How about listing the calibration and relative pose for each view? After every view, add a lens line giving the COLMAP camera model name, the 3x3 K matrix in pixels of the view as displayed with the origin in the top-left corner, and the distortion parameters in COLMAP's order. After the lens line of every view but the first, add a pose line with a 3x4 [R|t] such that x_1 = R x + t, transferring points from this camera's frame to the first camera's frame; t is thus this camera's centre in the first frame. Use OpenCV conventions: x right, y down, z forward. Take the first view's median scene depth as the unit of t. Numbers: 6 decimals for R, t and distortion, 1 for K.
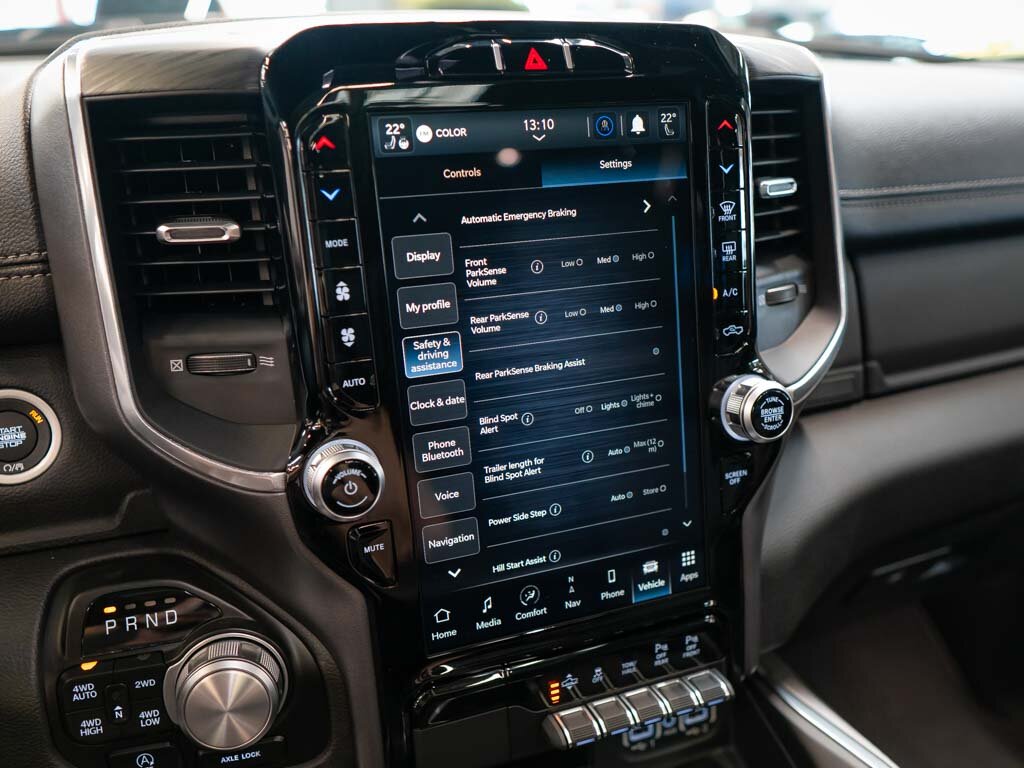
lens RADIAL K [[823.1, 0, 512.0], [0, 823.1, 384.0], [0, 0, 1]] dist [-0.034143, 0.002749]
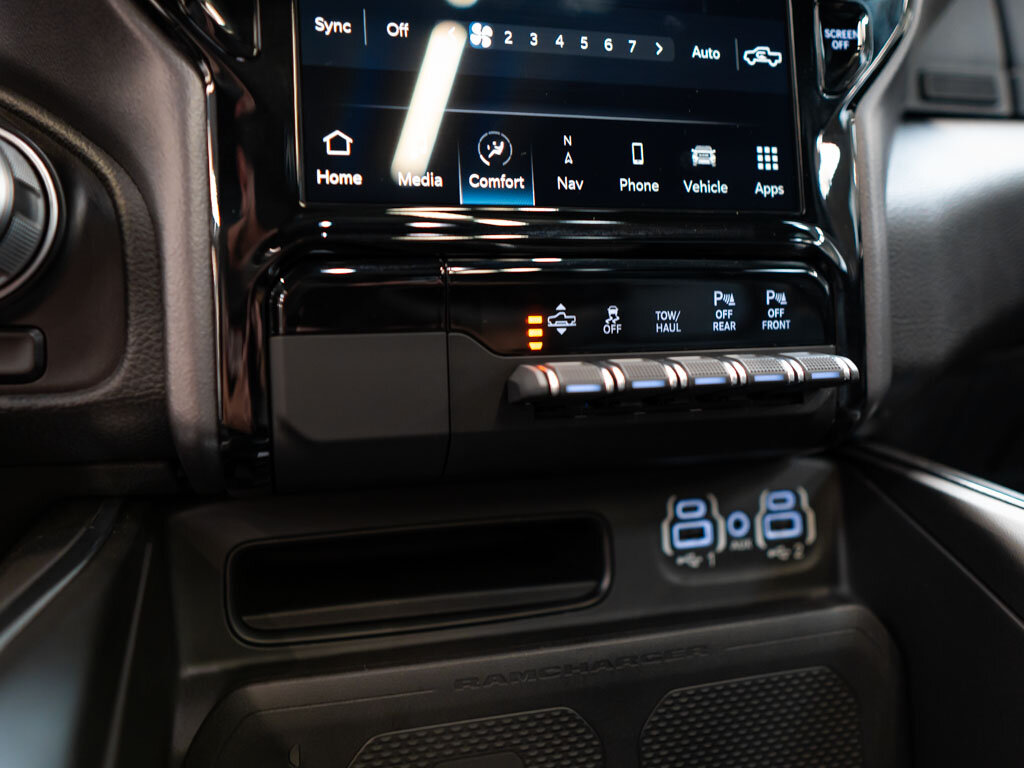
lens RADIAL K [[823.1, 0, 512.0], [0, 823.1, 384.0], [0, 0, 1]] dist [-0.034143, 0.002749]
pose [[0.996569, 0.027186, -0.078173, 0.079635], [-0.040738, 0.983300, -0.177376, 0.497658], [0.072045, 0.179952, 0.981034, 0.428382]]
